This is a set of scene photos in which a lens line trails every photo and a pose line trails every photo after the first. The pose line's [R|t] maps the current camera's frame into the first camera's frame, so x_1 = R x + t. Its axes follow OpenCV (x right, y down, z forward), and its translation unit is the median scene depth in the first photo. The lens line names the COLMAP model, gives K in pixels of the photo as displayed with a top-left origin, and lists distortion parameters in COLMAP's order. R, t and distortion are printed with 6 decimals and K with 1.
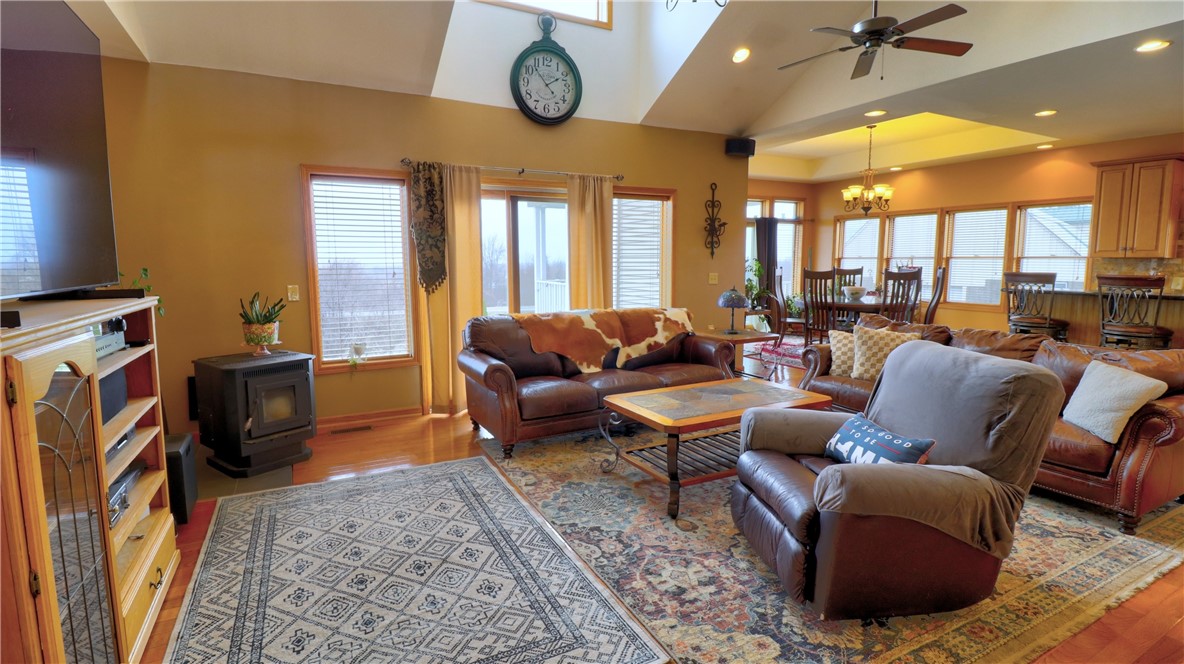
lens RADIAL K [[546.0, 0, 595.5], [0, 546.0, 331.2], [0, 0, 1]] dist [-0.011237, -0.002854]
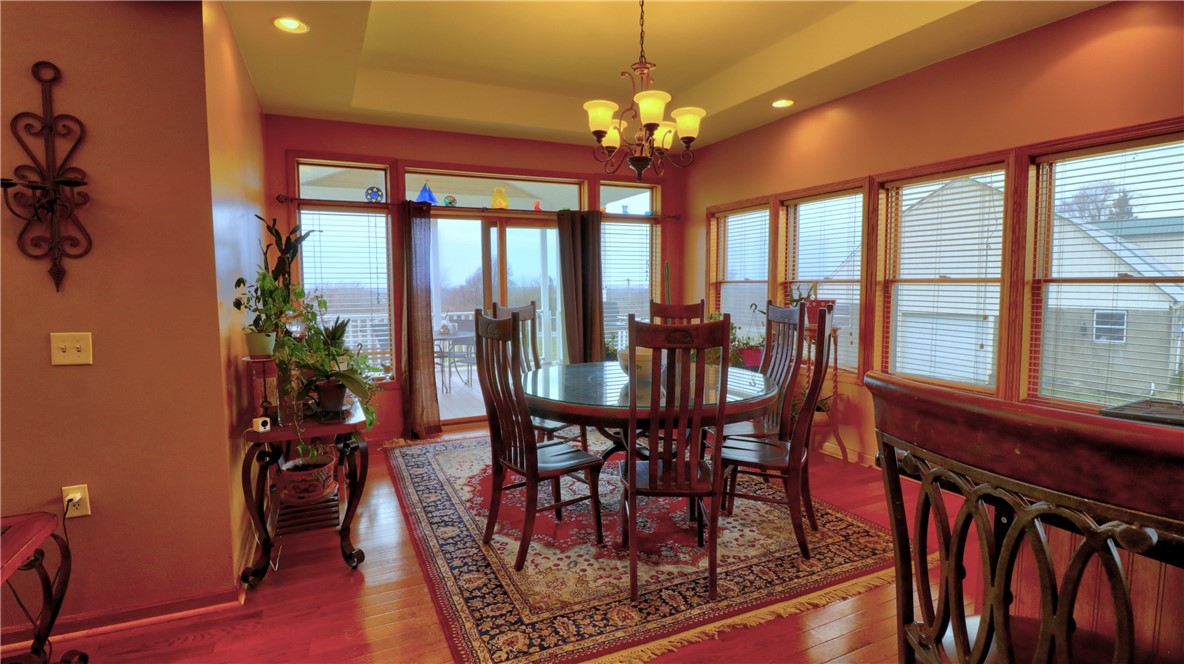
lens RADIAL K [[546.0, 0, 589.1], [0, 546.0, 325.0], [0, 0, 1]] dist [-0.011237, -0.002854]
pose [[0.998805, 0.002734, -0.048805, 0.408488], [-0.005005, 0.998907, -0.046469, -0.072298], [0.048624, 0.046658, 0.997727, 0.508267]]
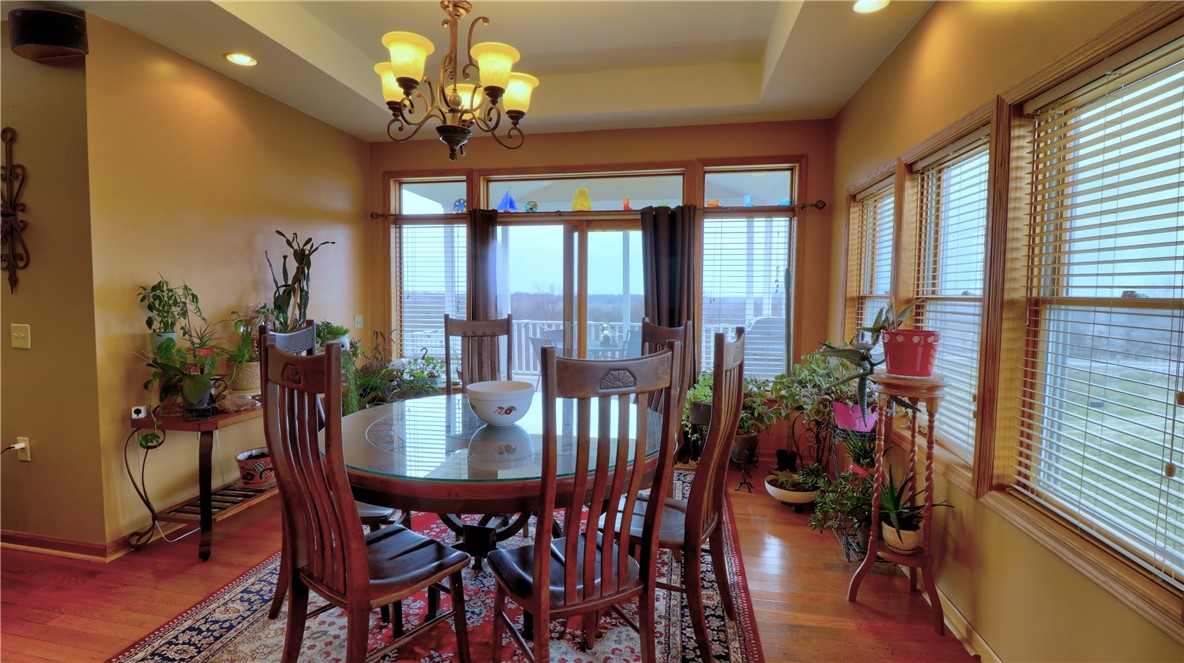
lens RADIAL K [[546.0, 0, 585.0], [0, 546.0, 323.8], [0, 0, 1]] dist [-0.011237, -0.002854]
pose [[0.788097, 0.049305, -0.613573, 0.639139], [-0.089445, 0.995380, -0.034901, -0.098939], [0.609018, 0.082386, 0.788866, 0.692833]]
